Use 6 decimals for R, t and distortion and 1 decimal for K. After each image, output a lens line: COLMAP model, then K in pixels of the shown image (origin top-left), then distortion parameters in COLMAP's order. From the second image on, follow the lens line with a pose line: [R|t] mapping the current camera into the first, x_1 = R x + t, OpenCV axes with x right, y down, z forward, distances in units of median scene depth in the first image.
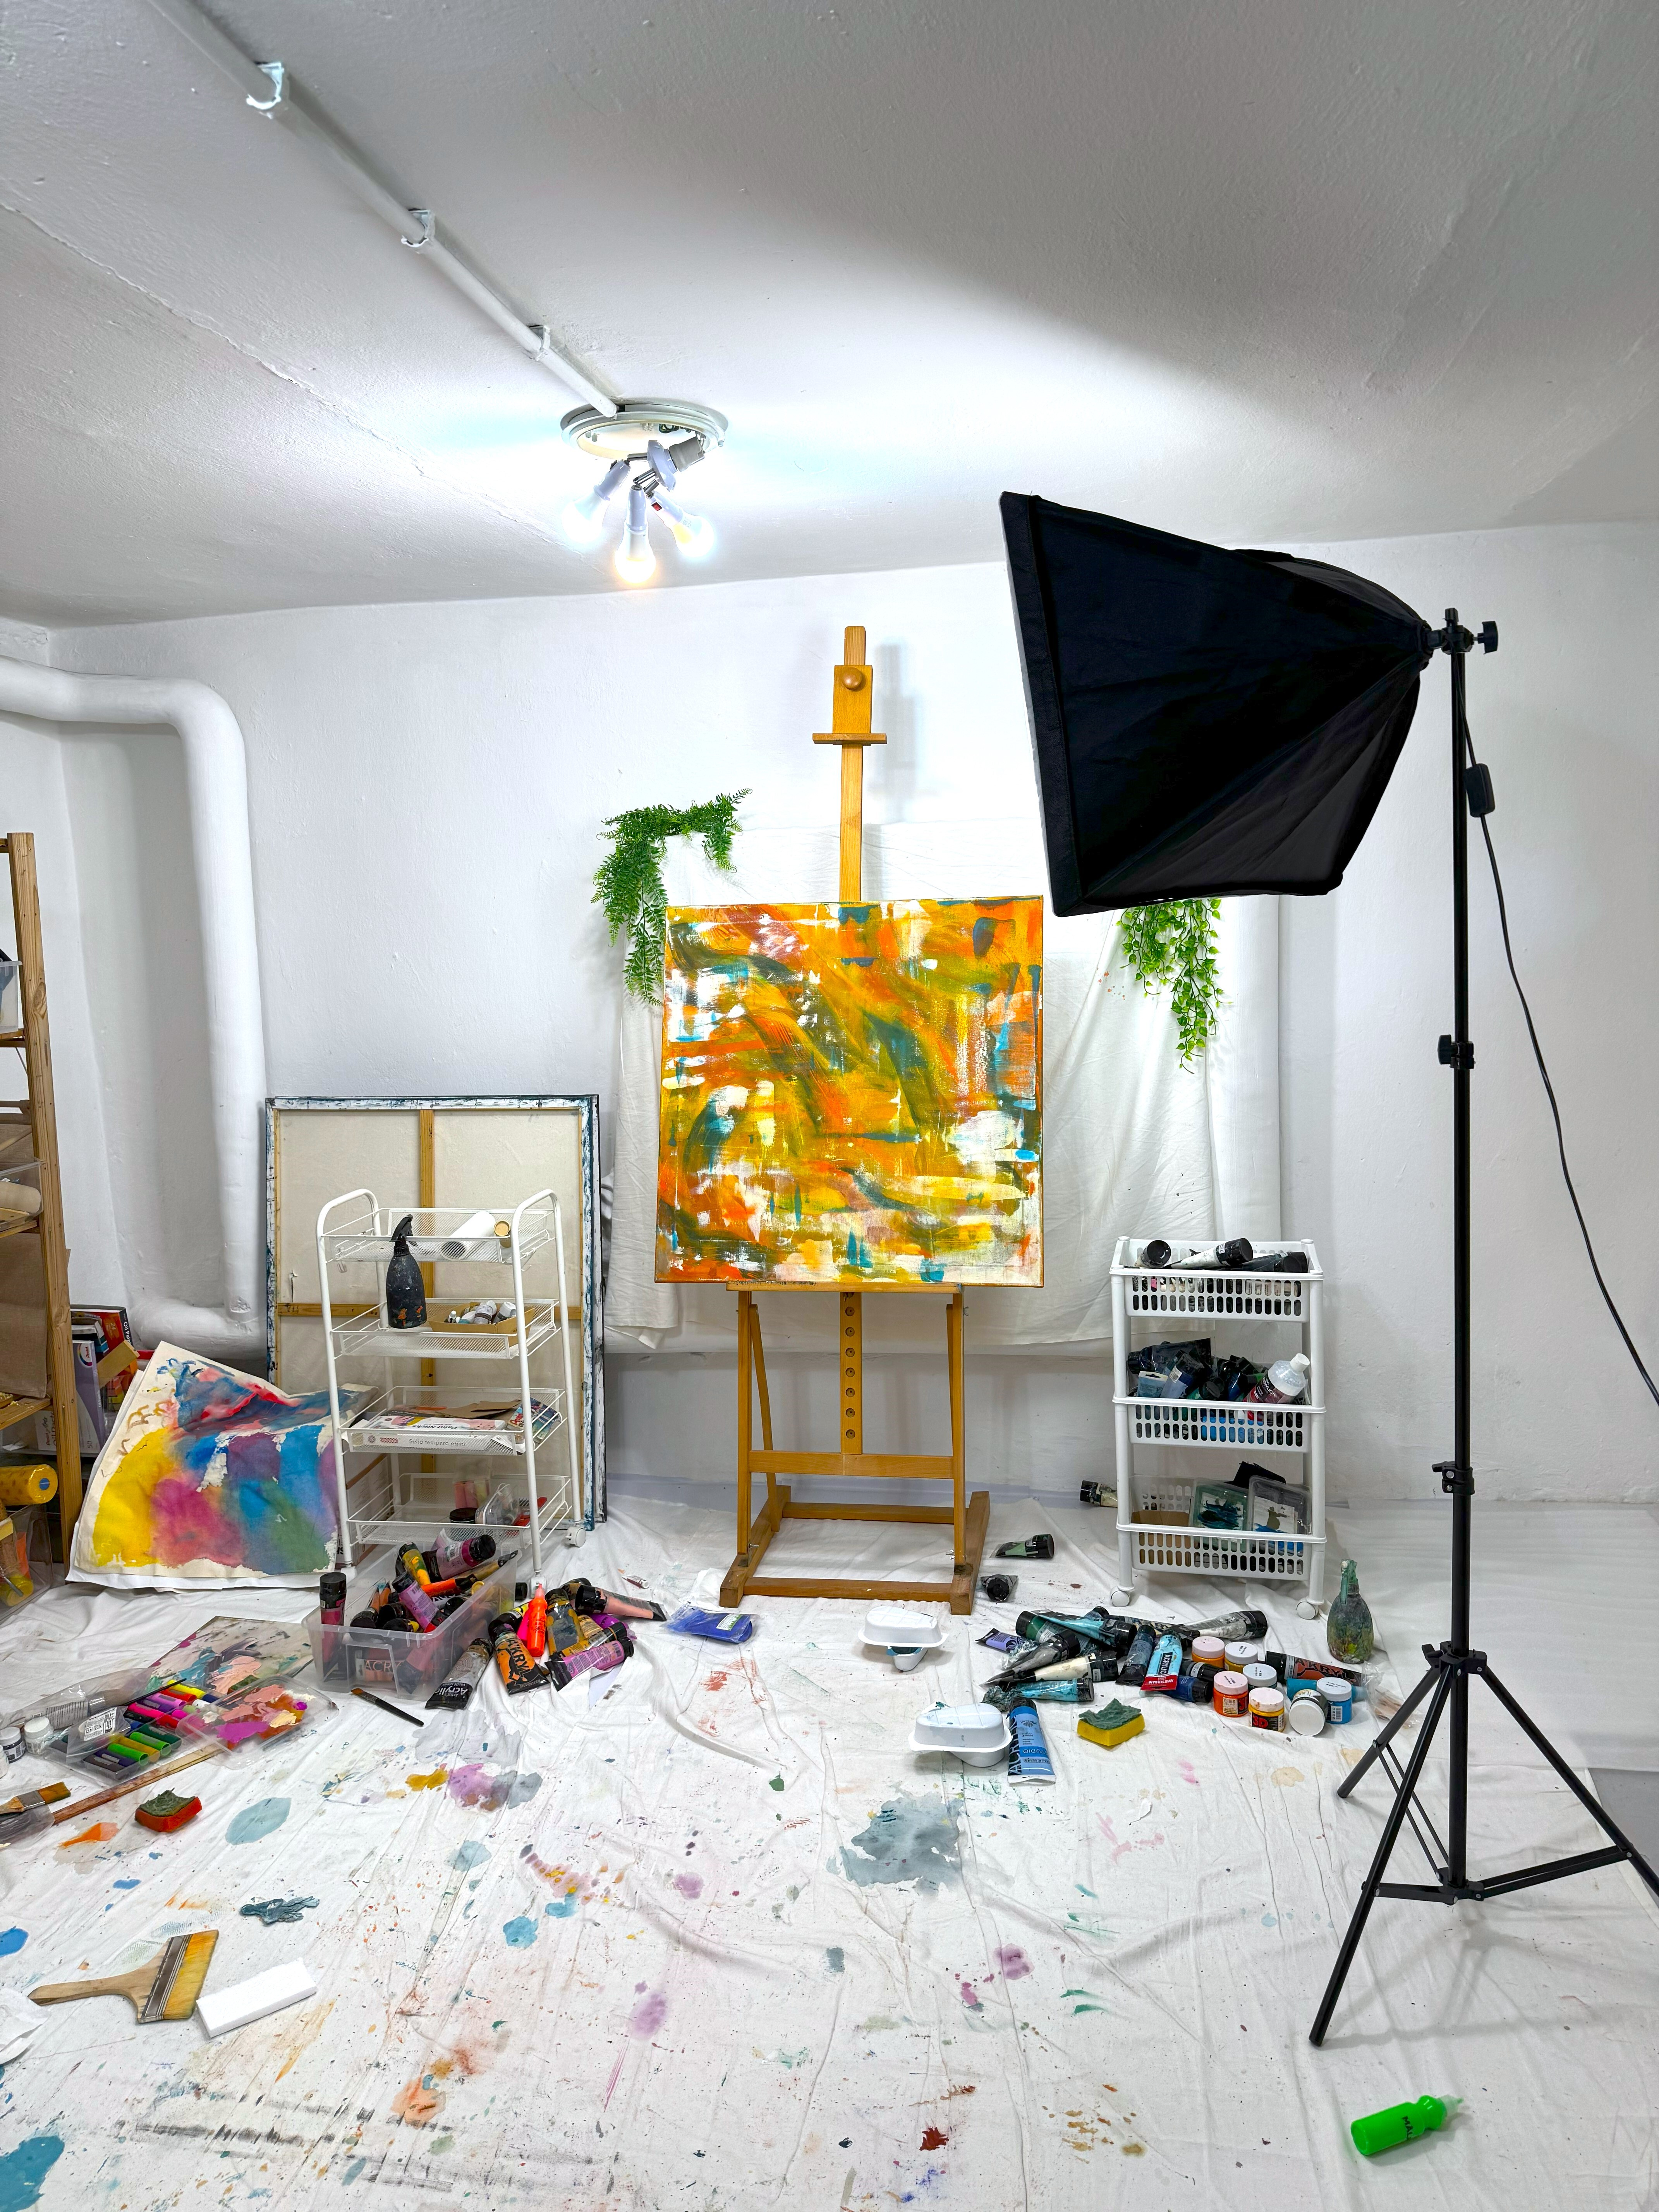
lens RADIAL K [[1525.5, 0, 842.0], [0, 1525.5, 1112.6], [0, 0, 1]] dist [0.009998, -0.020865]
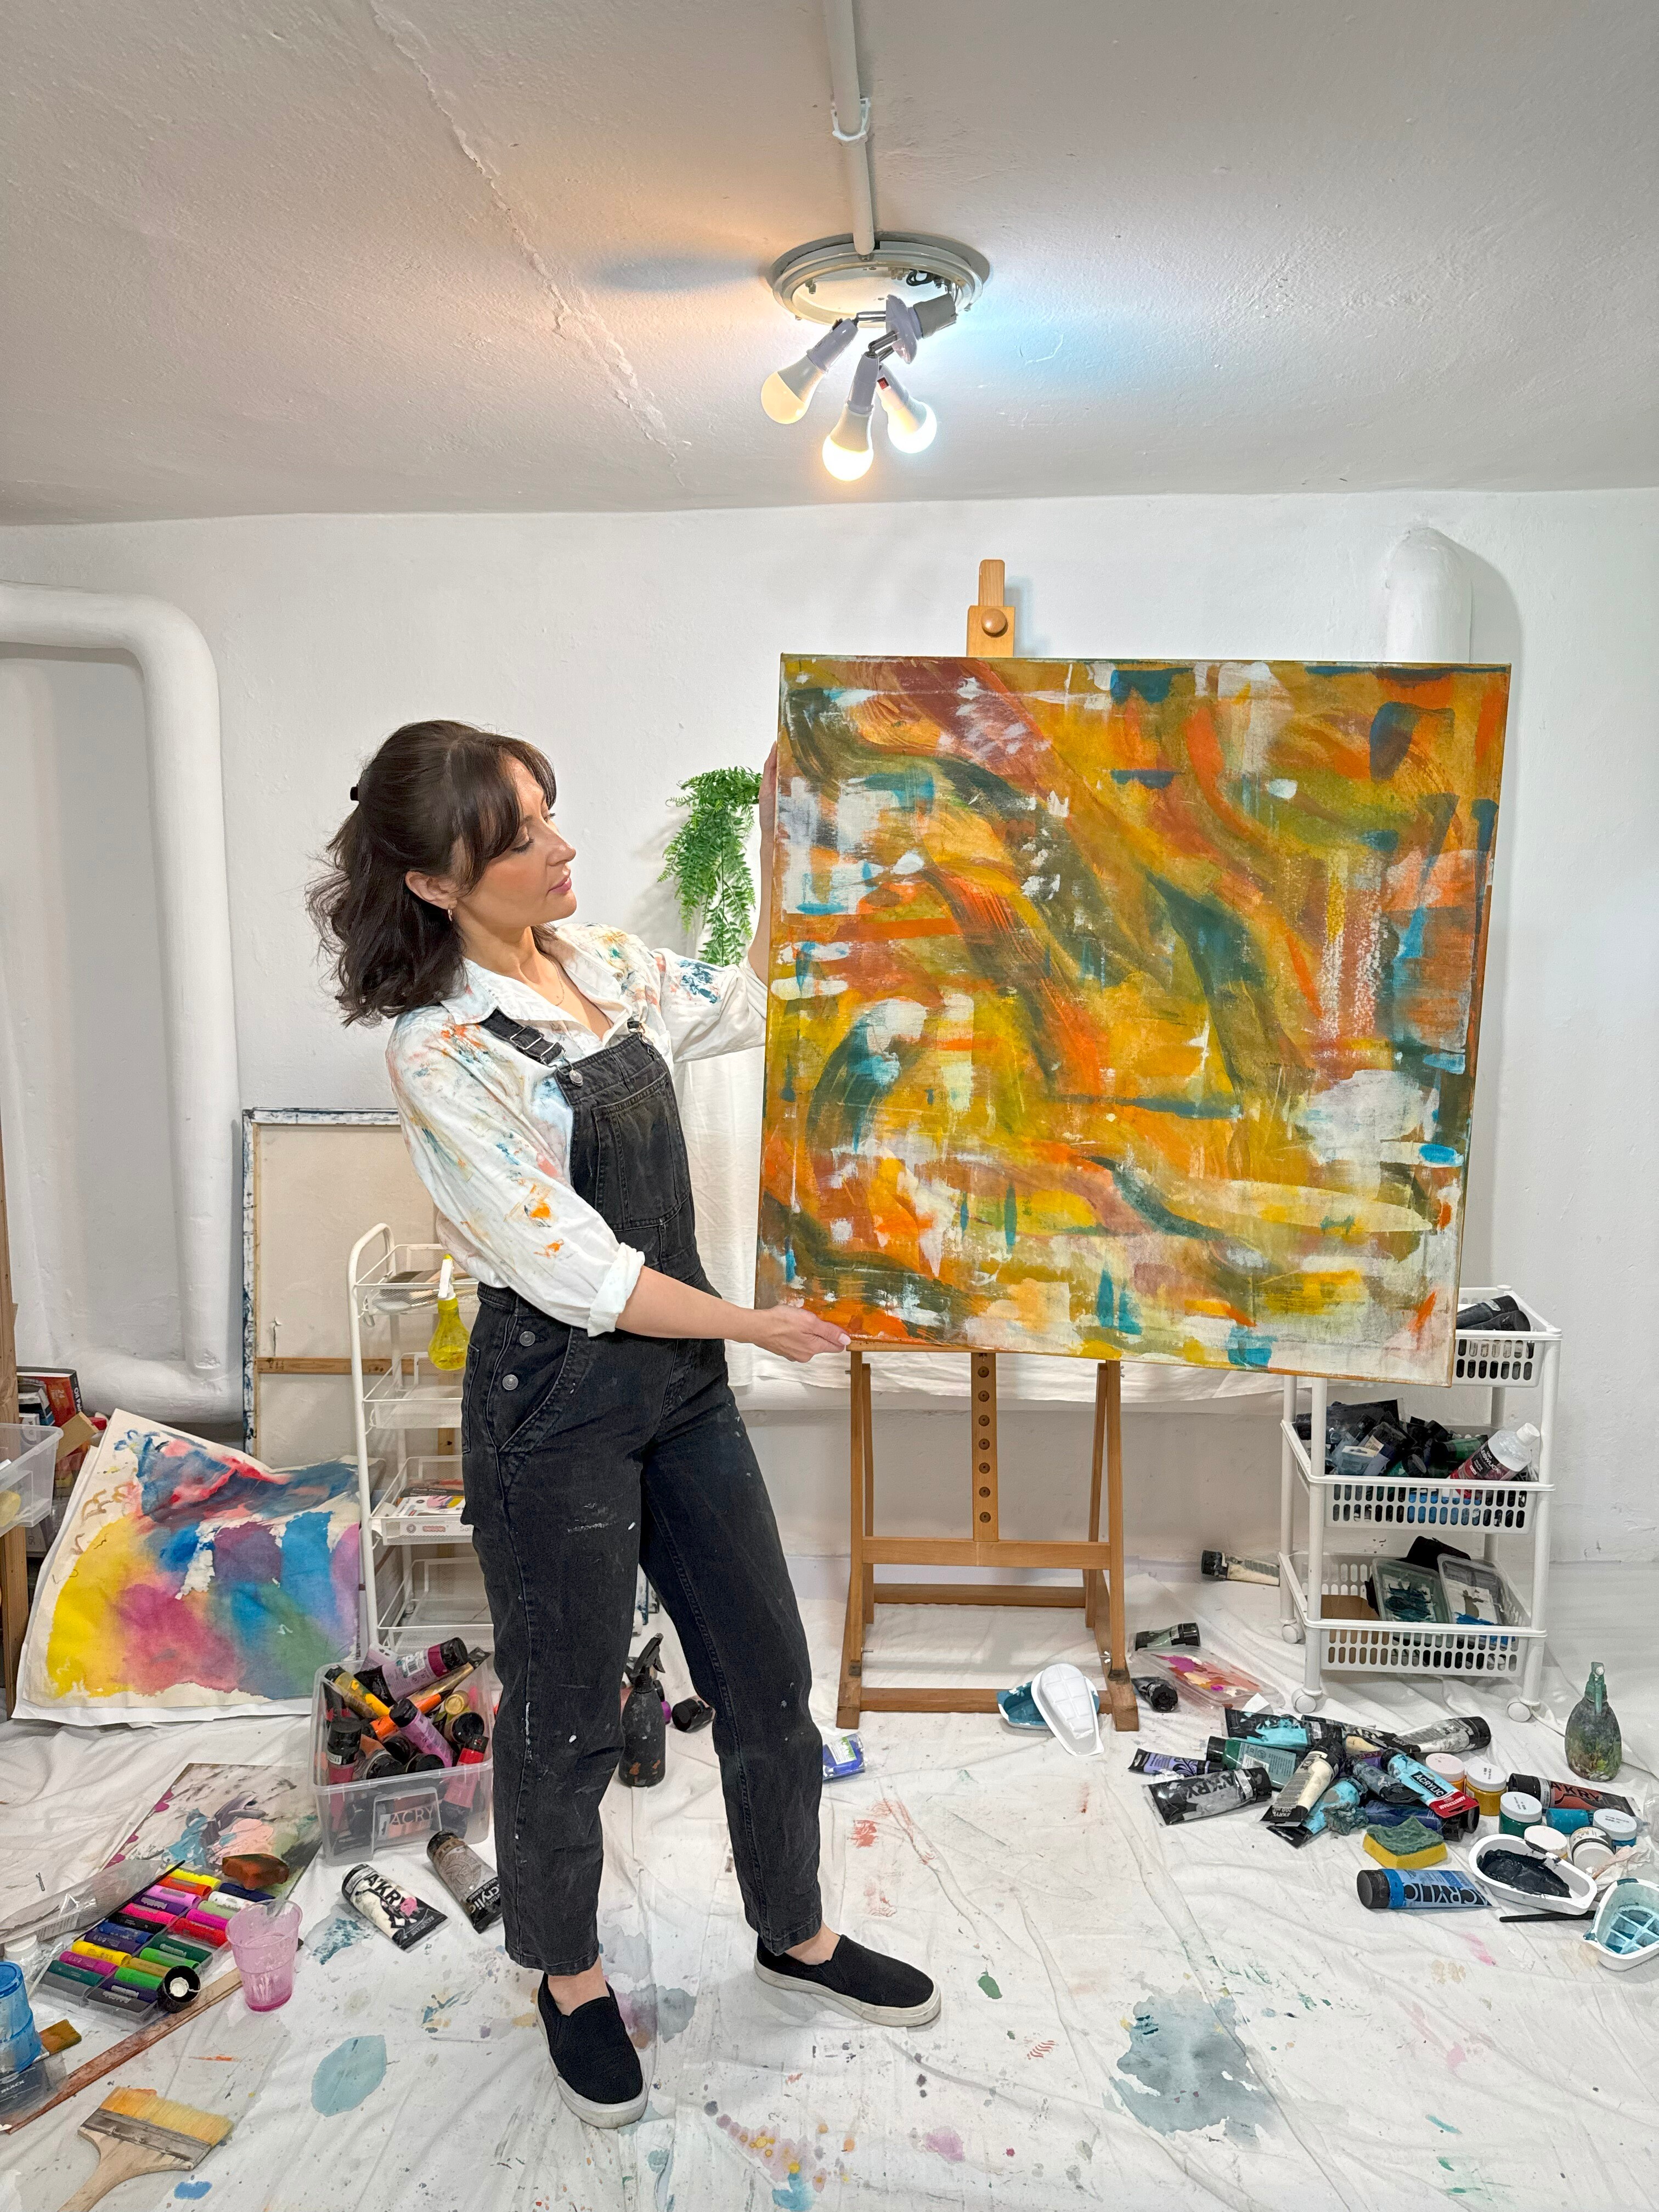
lens RADIAL K [[1525.5, 0, 823.4], [0, 1525.5, 1110.2], [0, 0, 1]] dist [0.009998, -0.020865]
pose [[0.994272, 0.005069, 0.106758, -0.169336], [-0.006949, 0.999827, 0.017239, -0.028296], [-0.106652, -0.017882, 0.994136, 0.161714]]
